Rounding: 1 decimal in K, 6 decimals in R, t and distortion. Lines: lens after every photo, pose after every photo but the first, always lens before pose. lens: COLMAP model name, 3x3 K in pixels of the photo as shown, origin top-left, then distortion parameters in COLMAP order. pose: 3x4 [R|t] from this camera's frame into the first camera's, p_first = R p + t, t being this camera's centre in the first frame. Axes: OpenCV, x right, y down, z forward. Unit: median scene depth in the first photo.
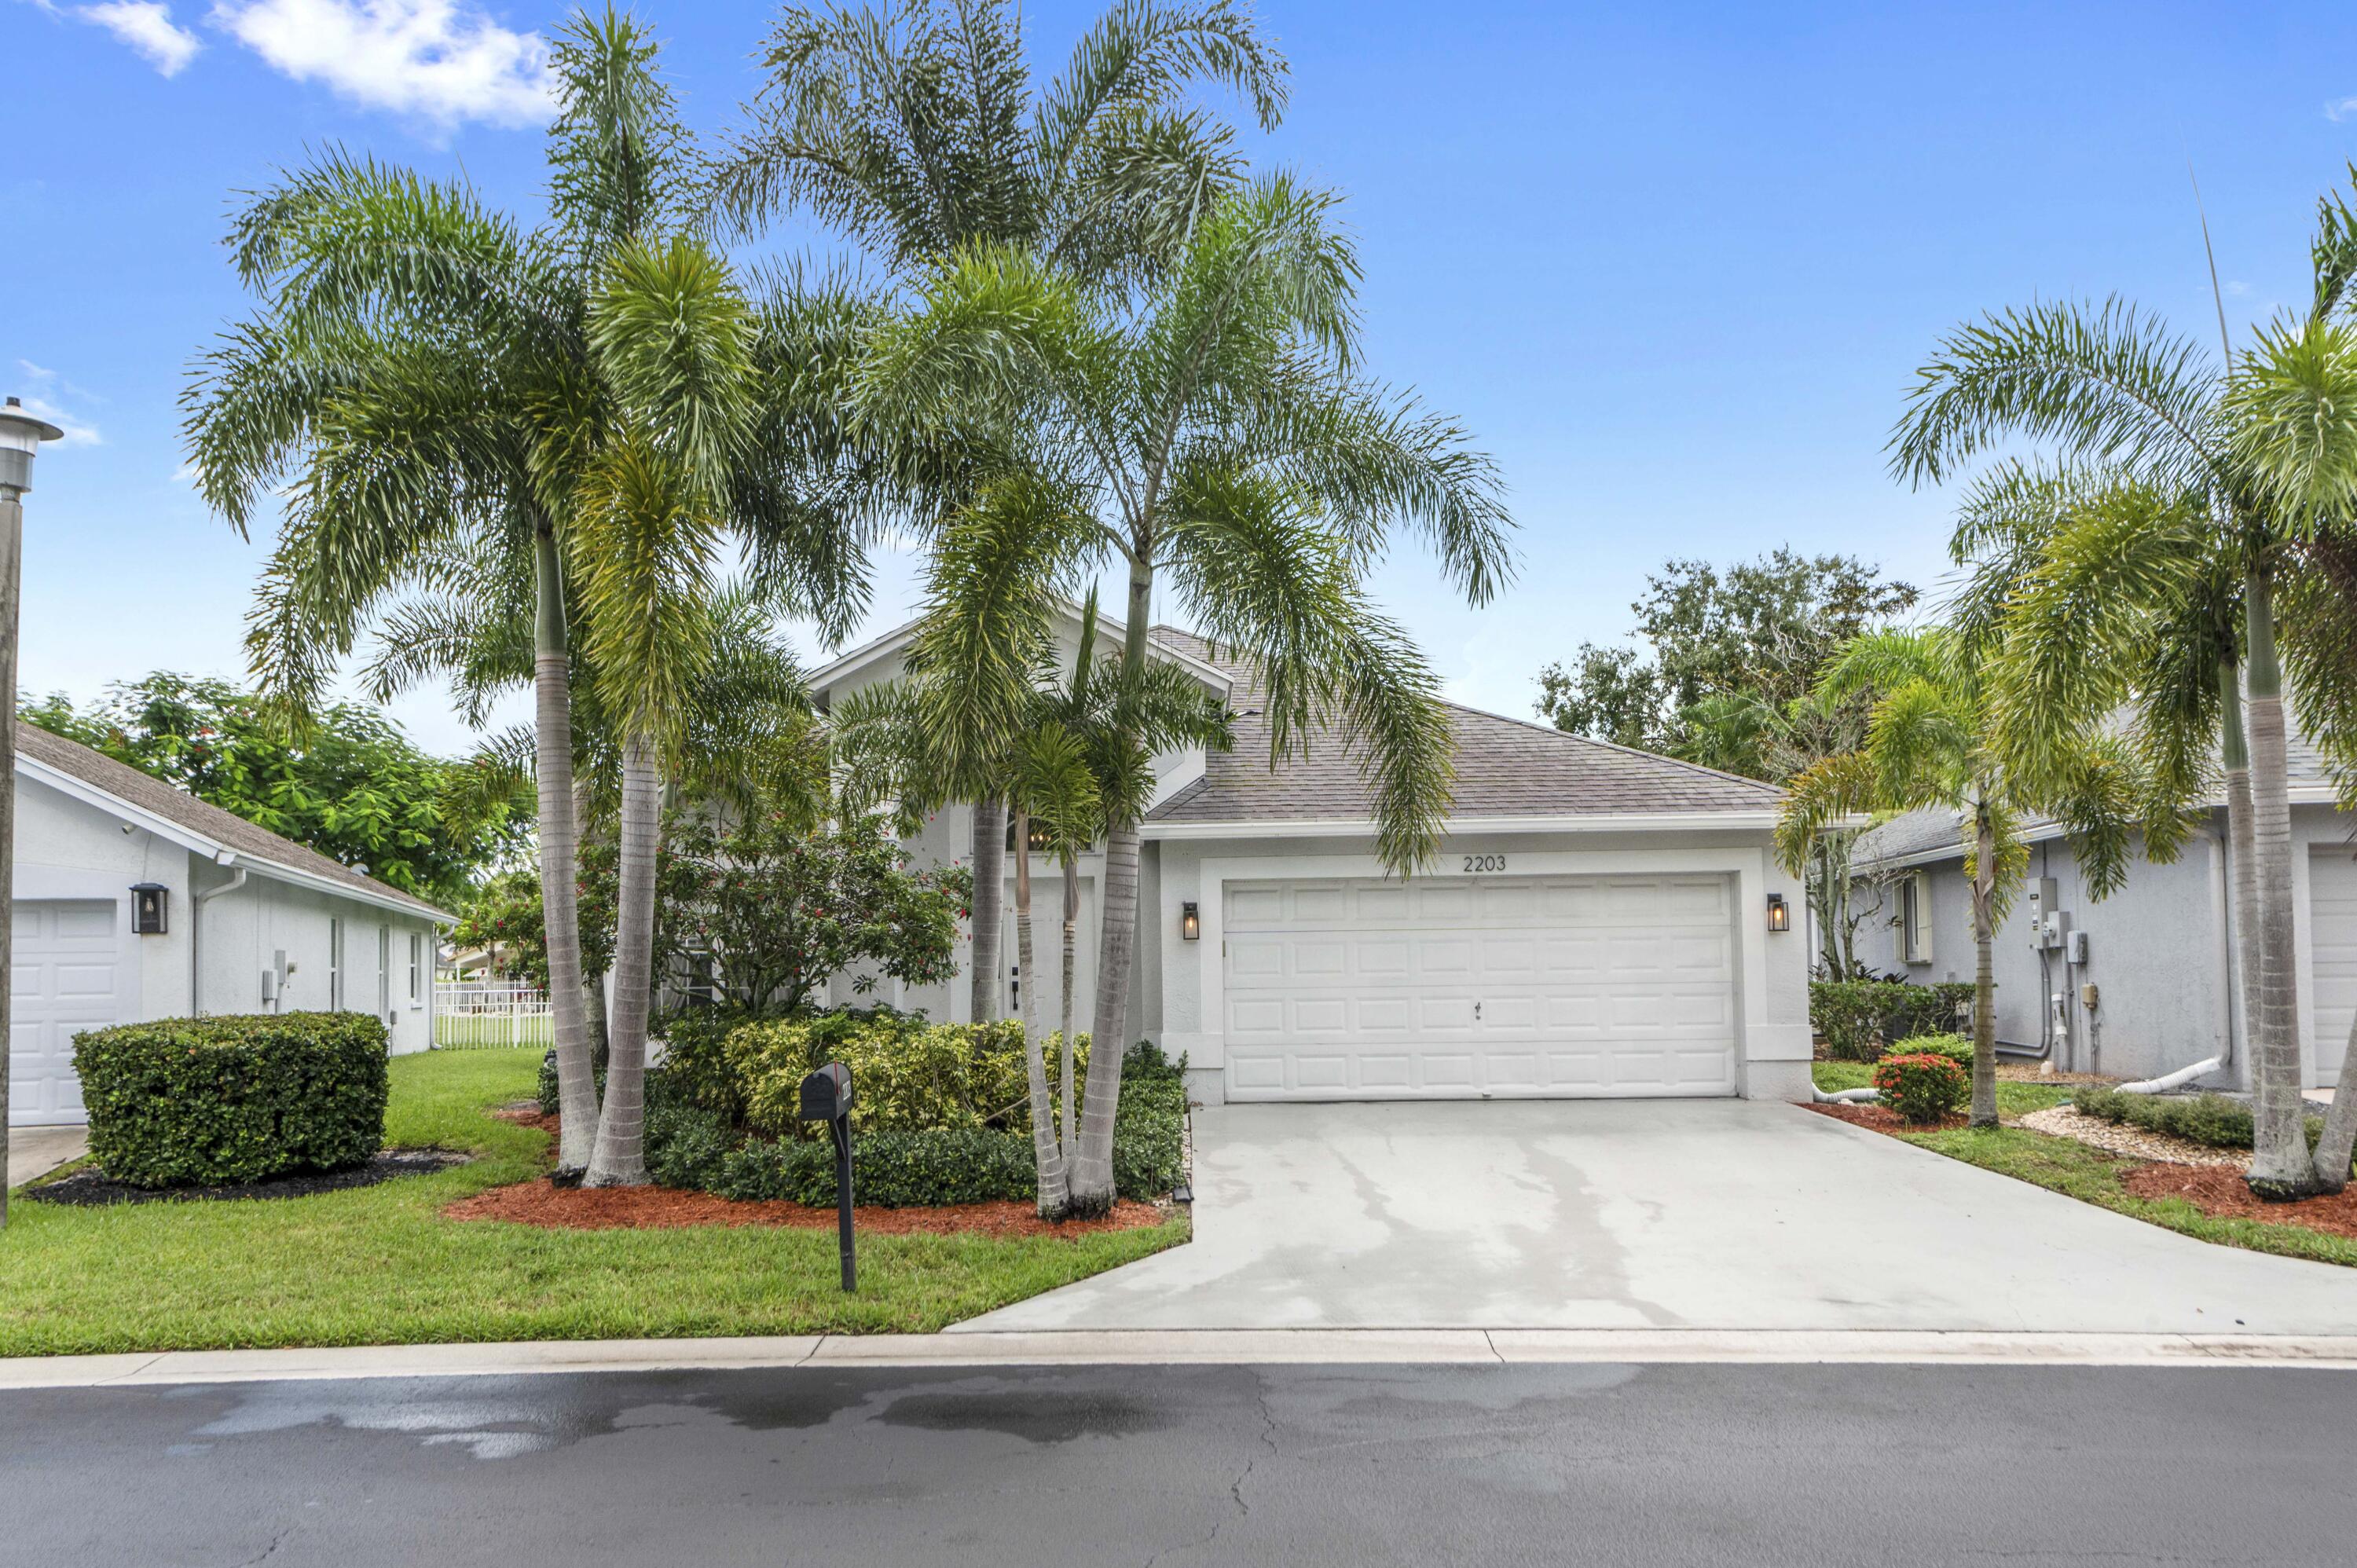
lens RADIAL K [[1649.5, 0, 1178.5], [0, 1649.5, 784.0], [0, 0, 1]] dist [0.078465, 0.000019]
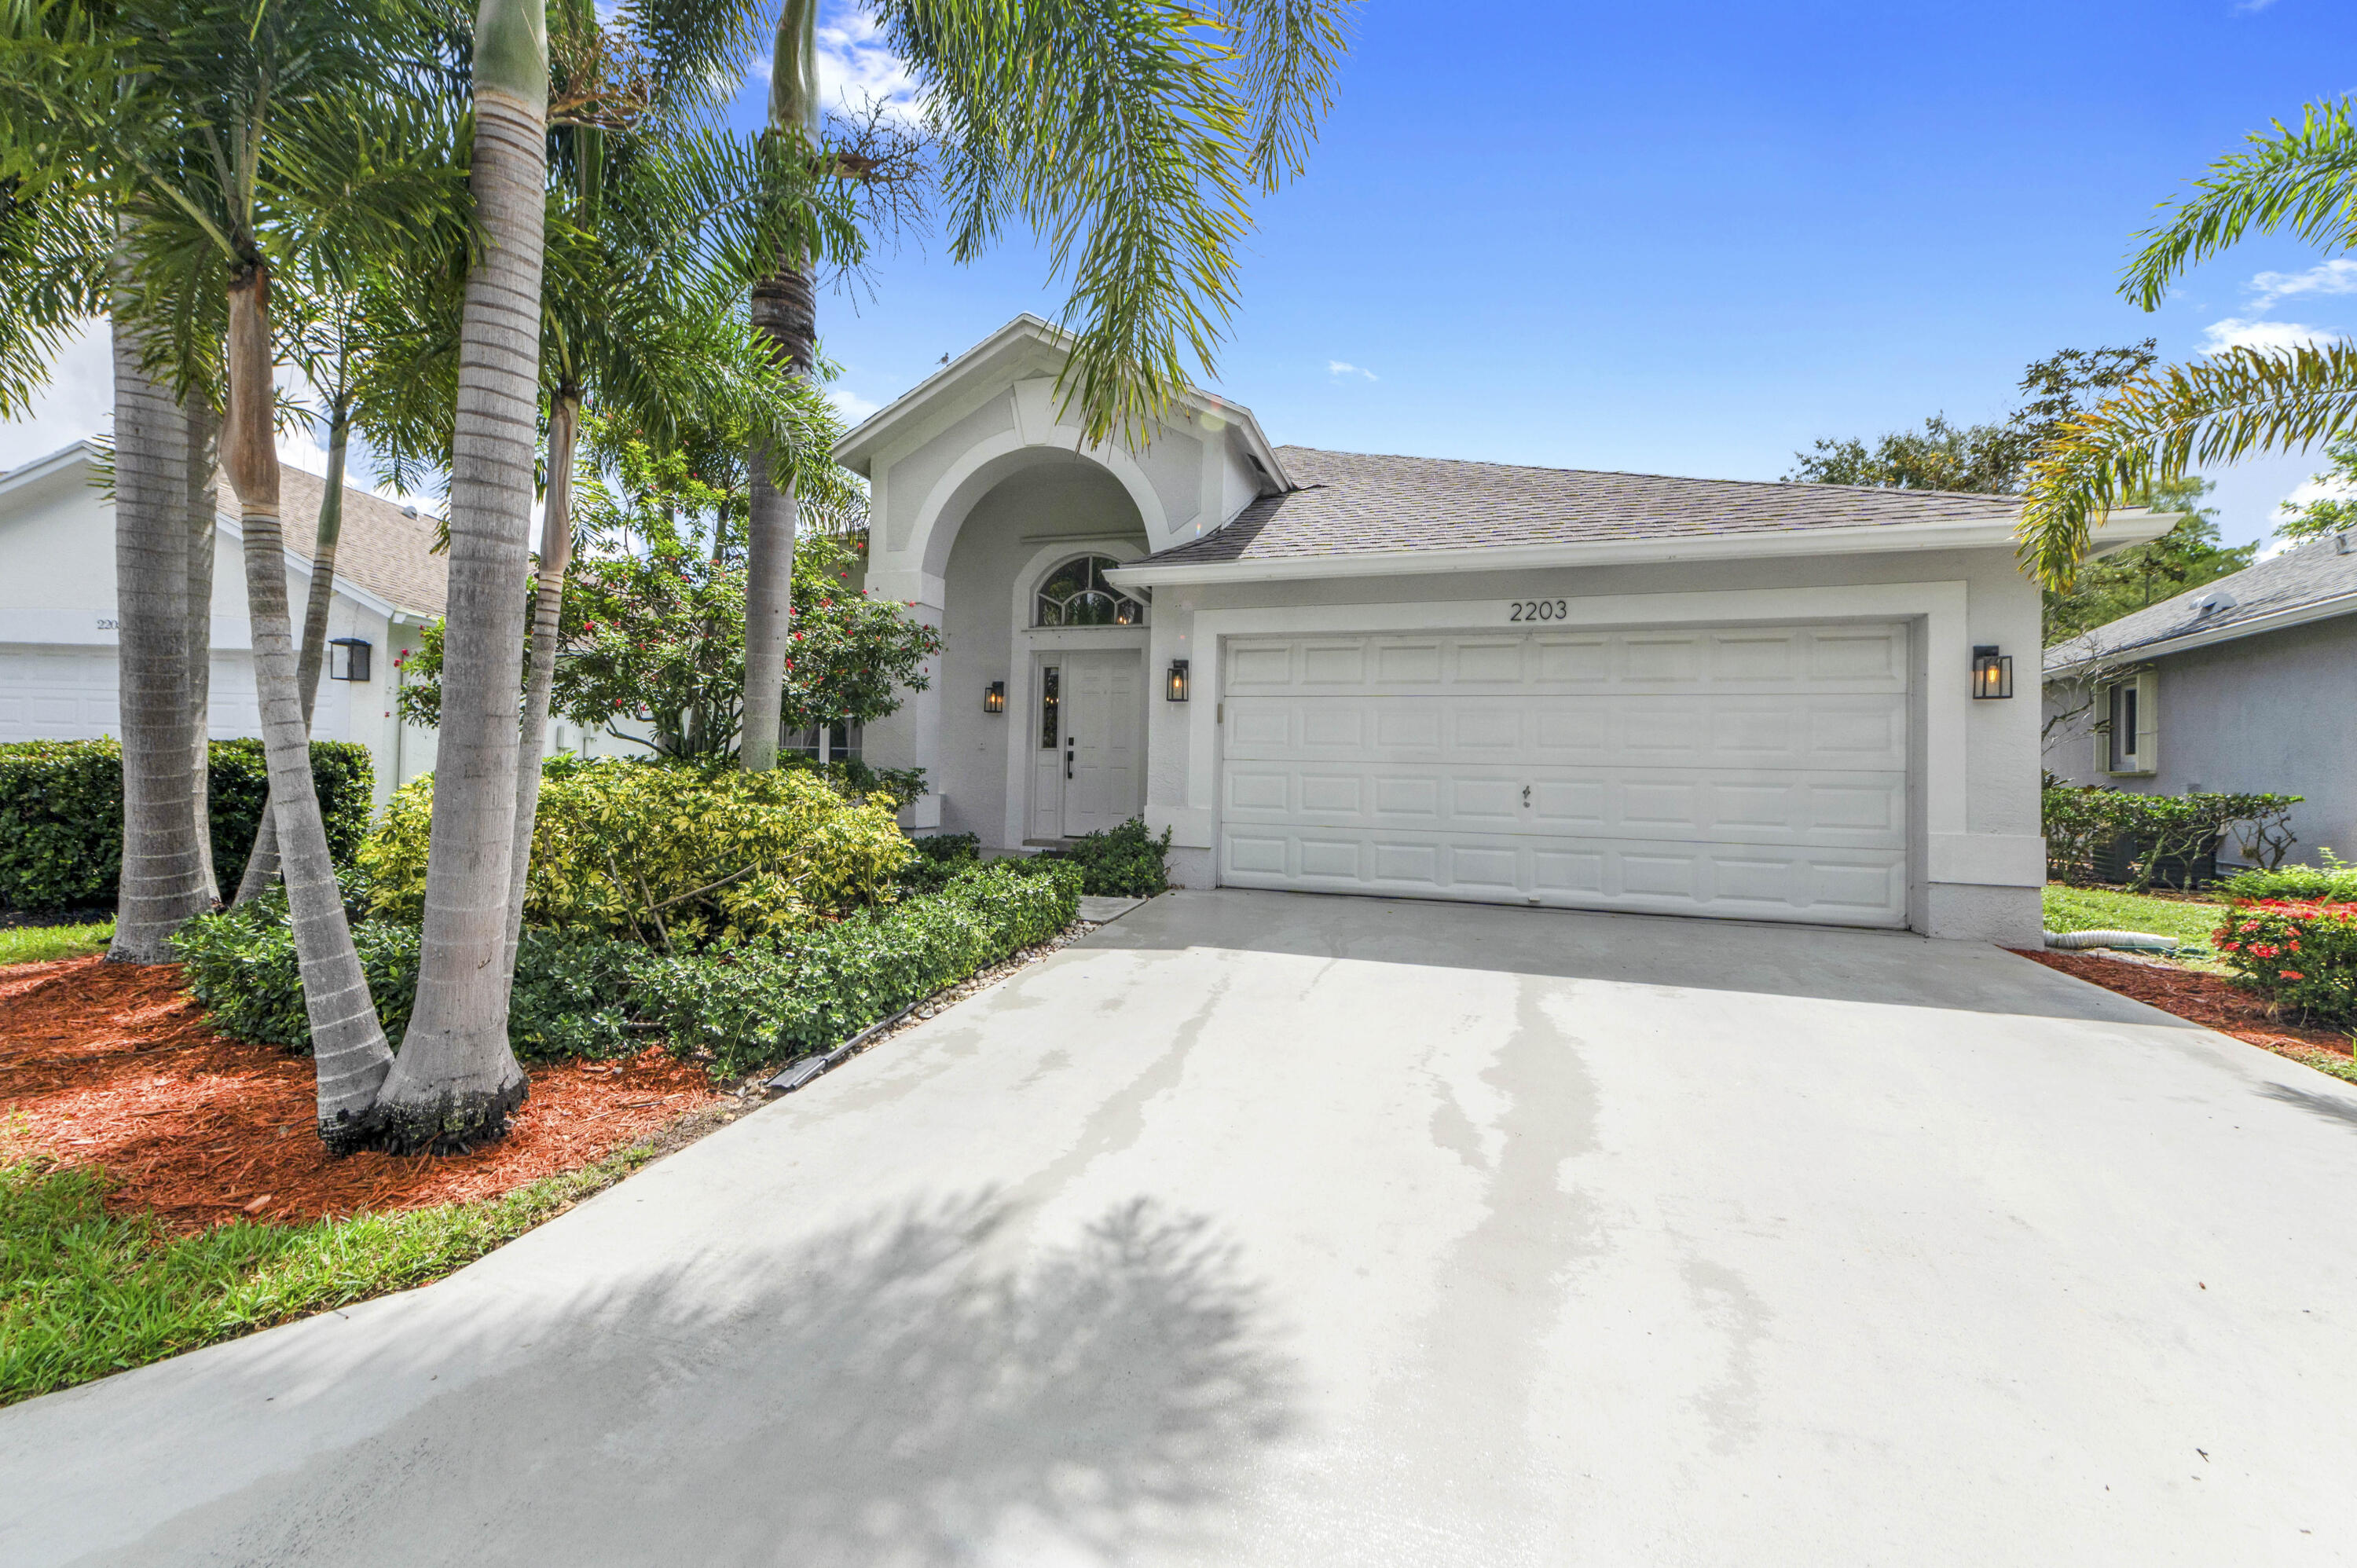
lens RADIAL K [[948.4, 0, 1178.0], [0, 948.4, 707.6], [0, 0, 1]] dist [0.033663, 0.000137]
pose [[0.956981, 0.017530, -0.289622, 0.152505], [-0.006768, 0.999250, 0.038120, 0.077783], [0.290073, -0.034519, 0.956382, 0.511516]]
